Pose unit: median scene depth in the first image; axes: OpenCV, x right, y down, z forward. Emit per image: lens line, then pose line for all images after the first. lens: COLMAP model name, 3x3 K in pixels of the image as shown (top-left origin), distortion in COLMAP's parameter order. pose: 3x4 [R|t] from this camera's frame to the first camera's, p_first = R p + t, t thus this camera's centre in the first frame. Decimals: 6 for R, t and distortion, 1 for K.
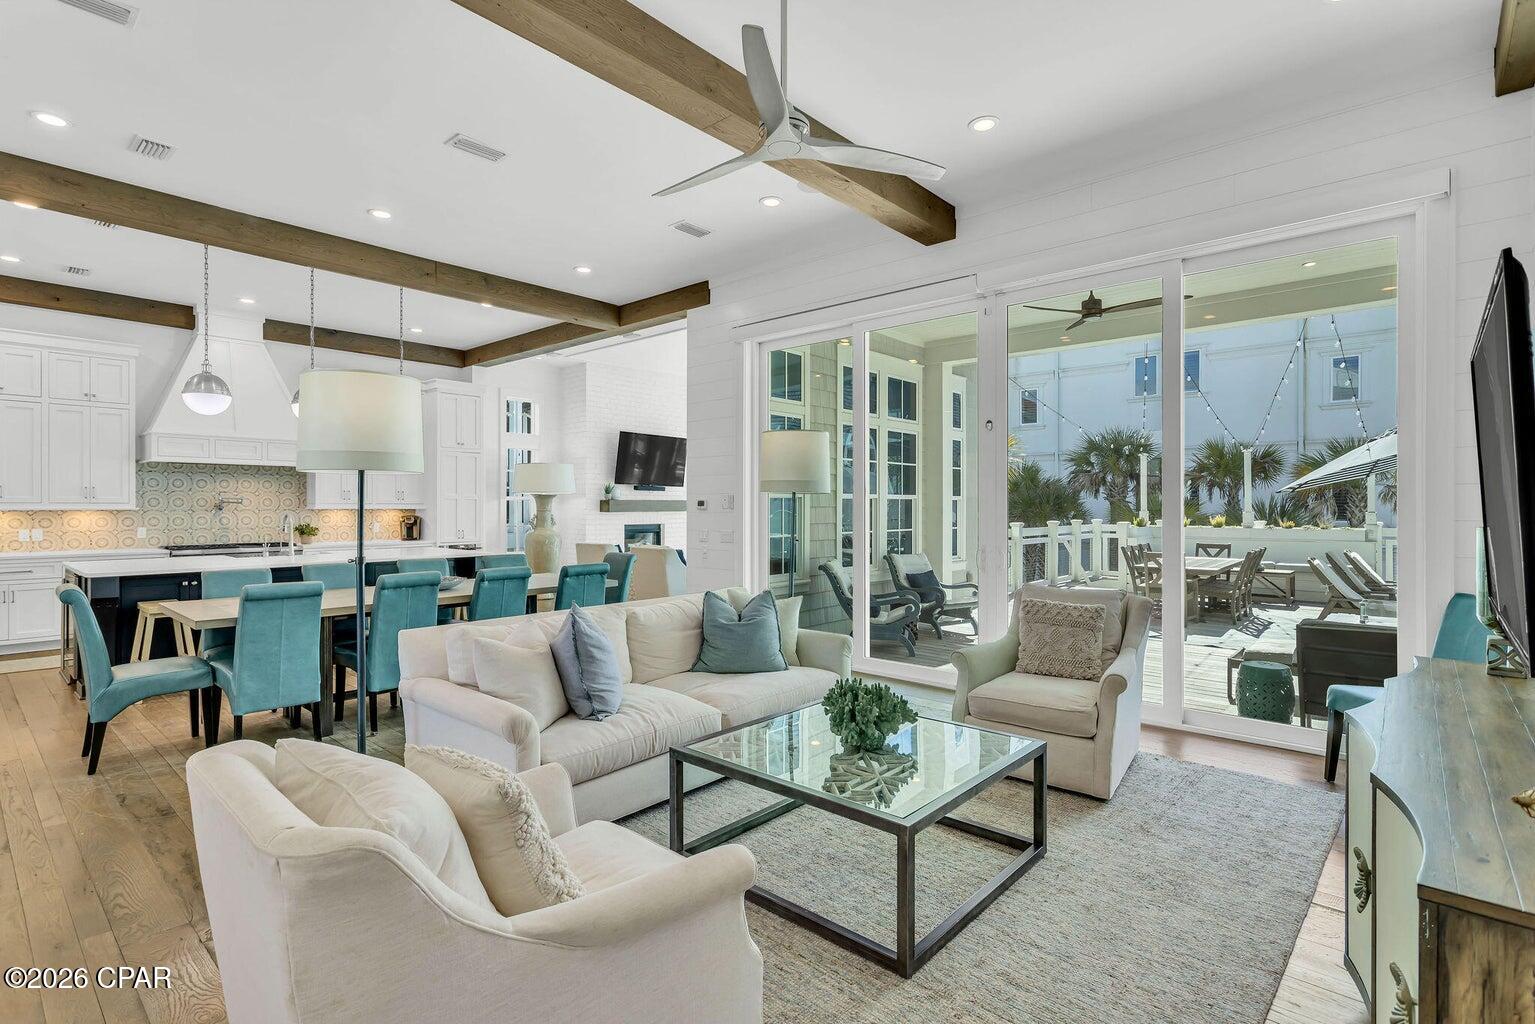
lens RADIAL K [[731.0, 0, 761.0], [0, 731.0, 505.7], [0, 0, 1]] dist [0.002238, 0.000019]
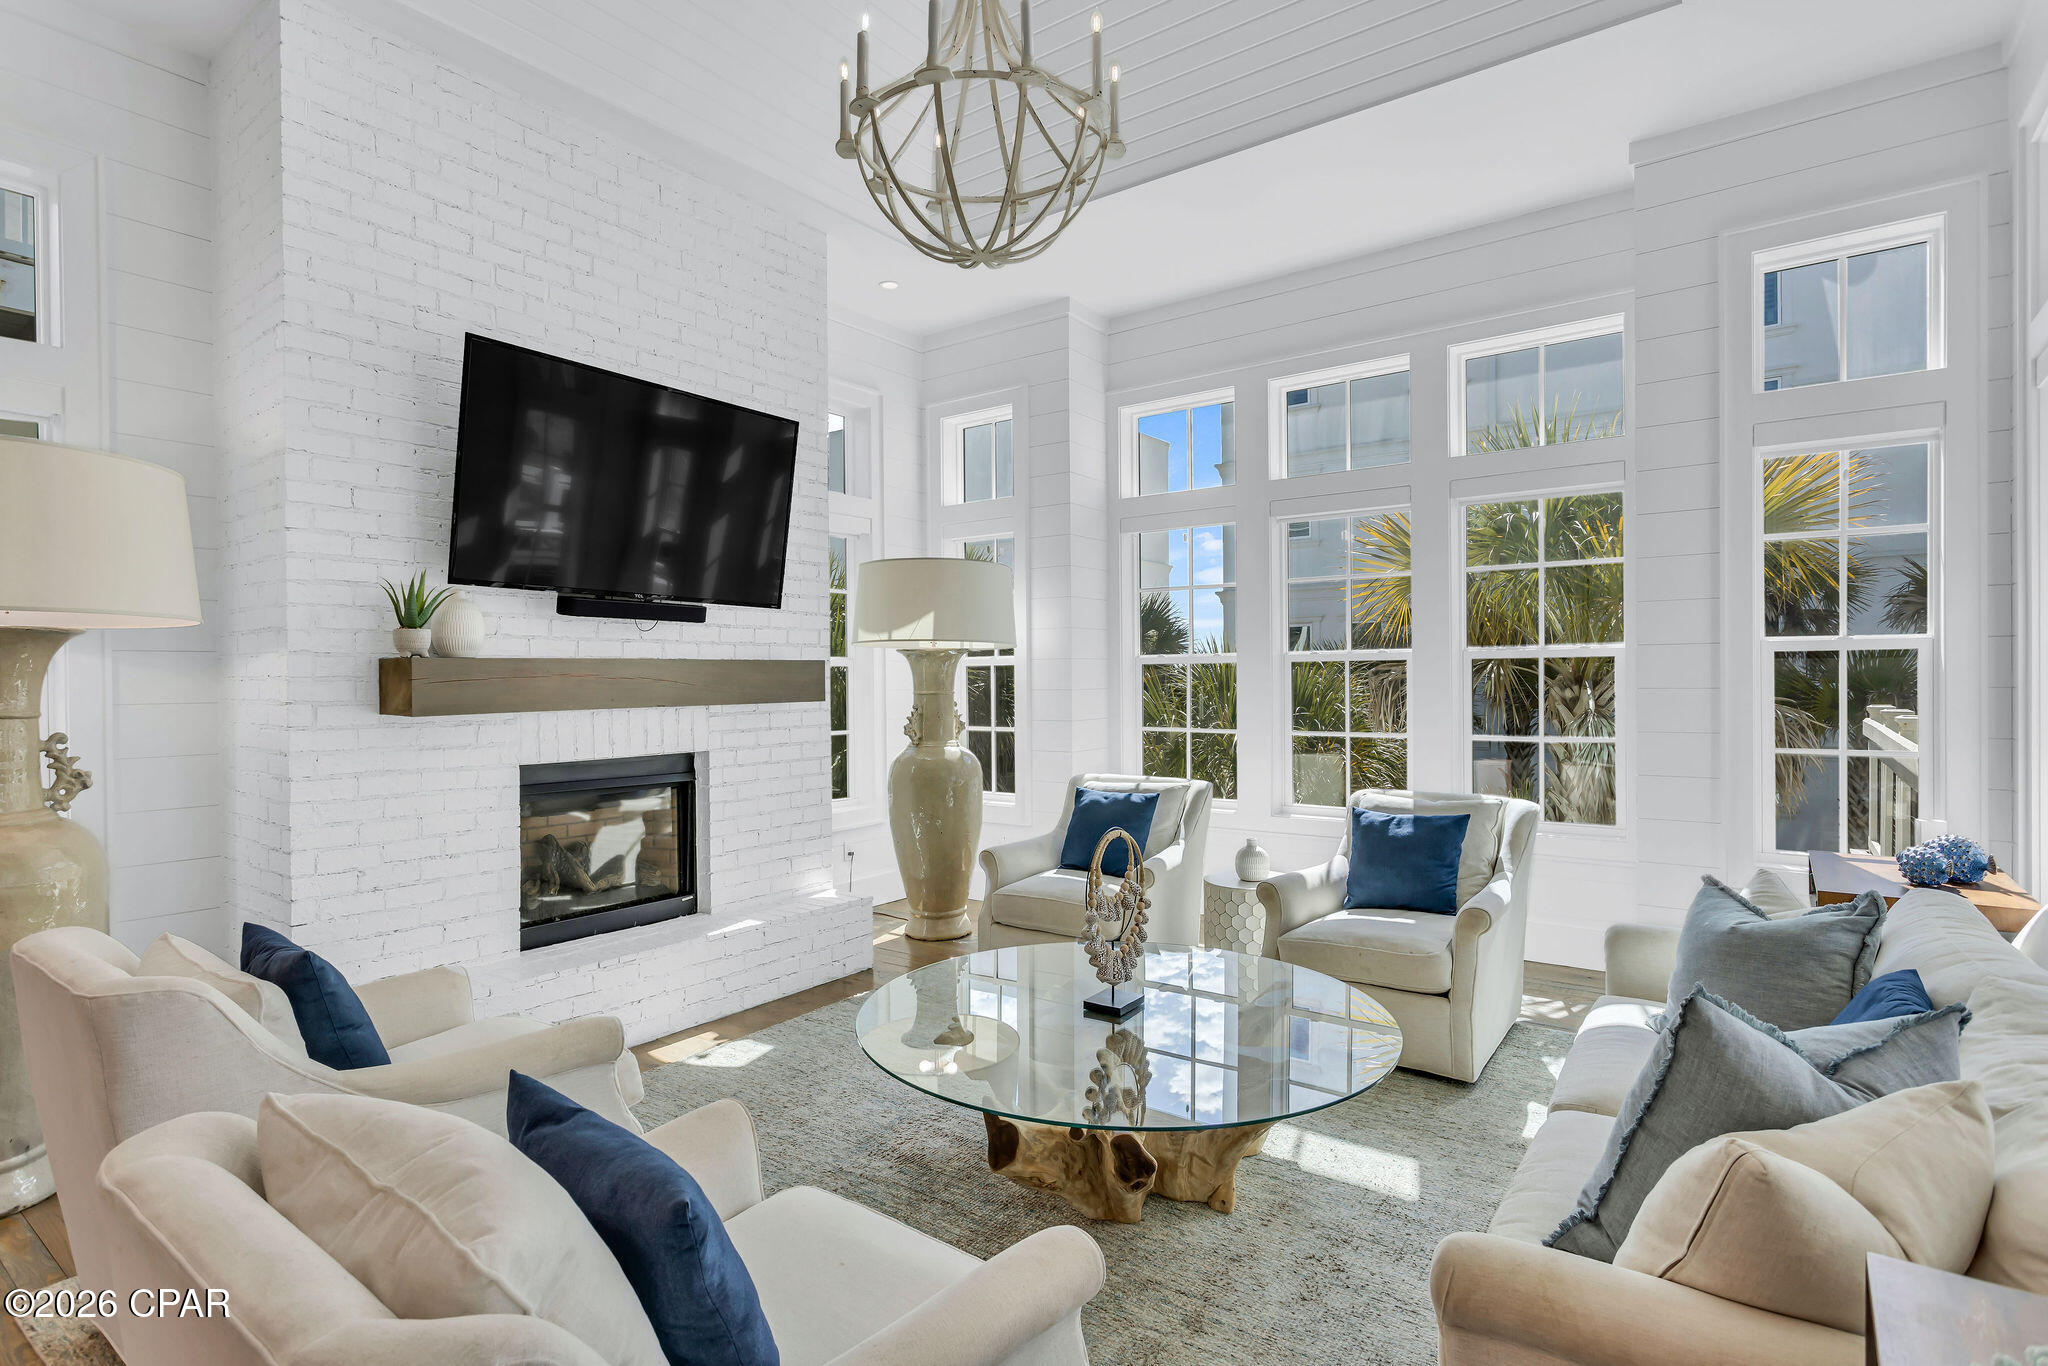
lens RADIAL K [[1022.1, 0, 1024.0], [0, 1022.1, 683.0], [0, 0, 1]] dist [-0.002594, -0.000515]
pose [[0.995614, -0.007765, 0.093238, -0.120918], [0.007260, 0.999957, 0.005758, -0.002006], [-0.093279, -0.005056, 0.995627, 1.386617]]
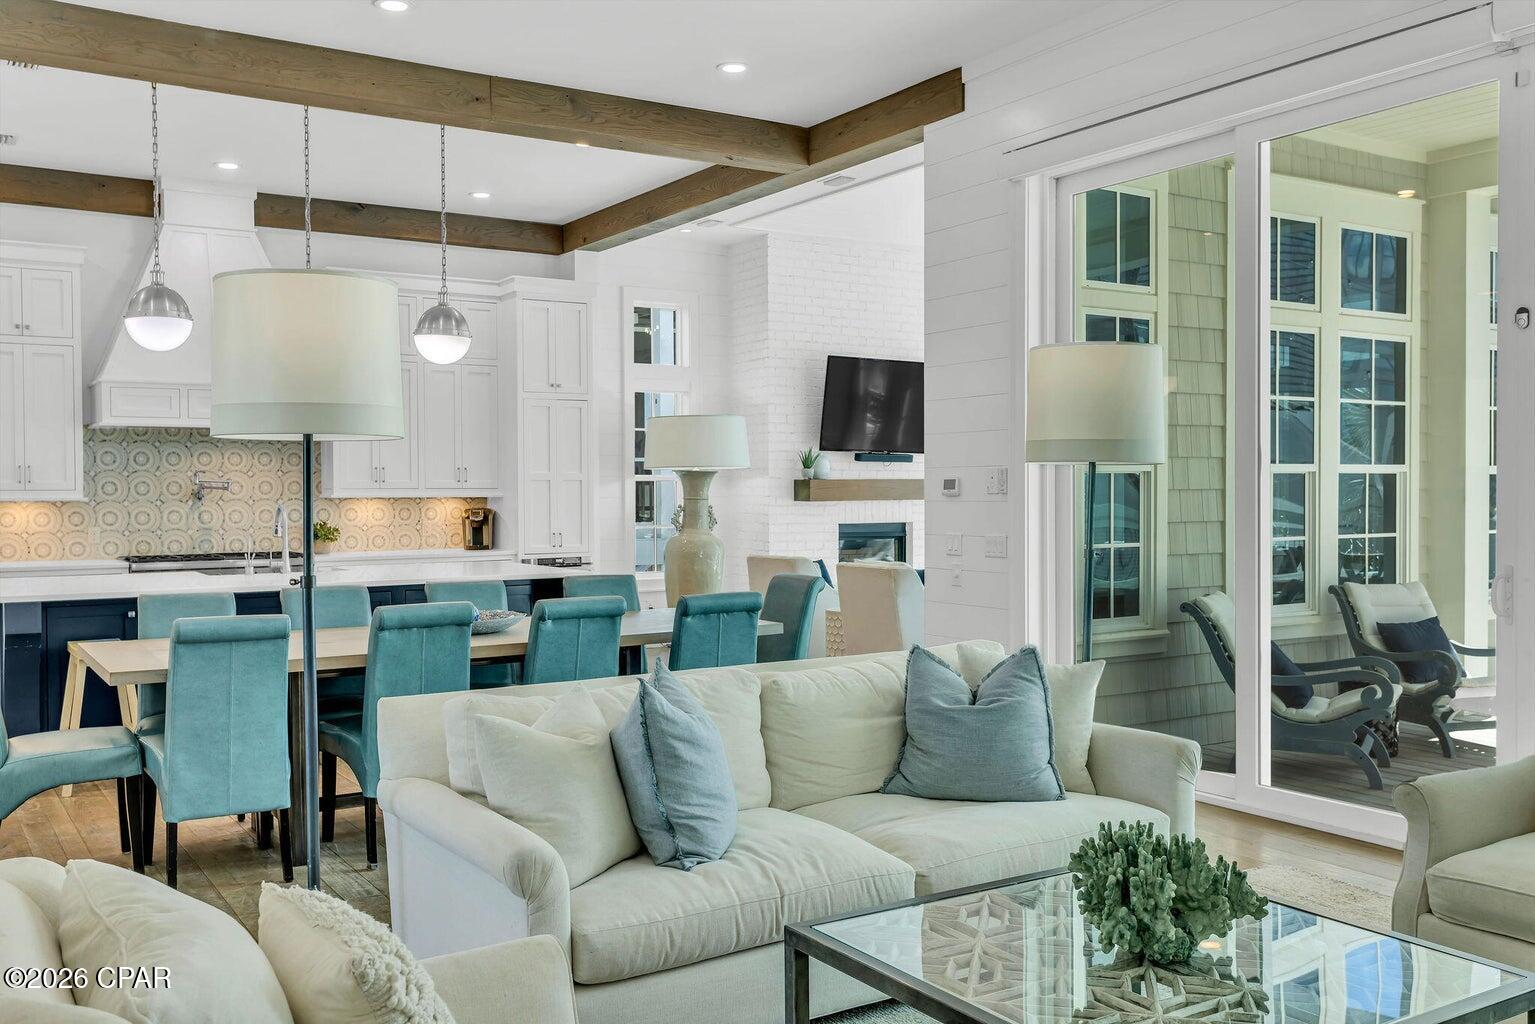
lens RADIAL K [[1343.1, 0, 767.5], [0, 1343.1, 512.0], [0, 0, 1]] dist [0.016718, -0.001161]
pose [[0.963283, -0.001207, -0.268487, 0.072402], [0.005772, 0.999852, 0.016215, 0.000263], [0.268427, -0.017169, 0.963147, 0.010898]]
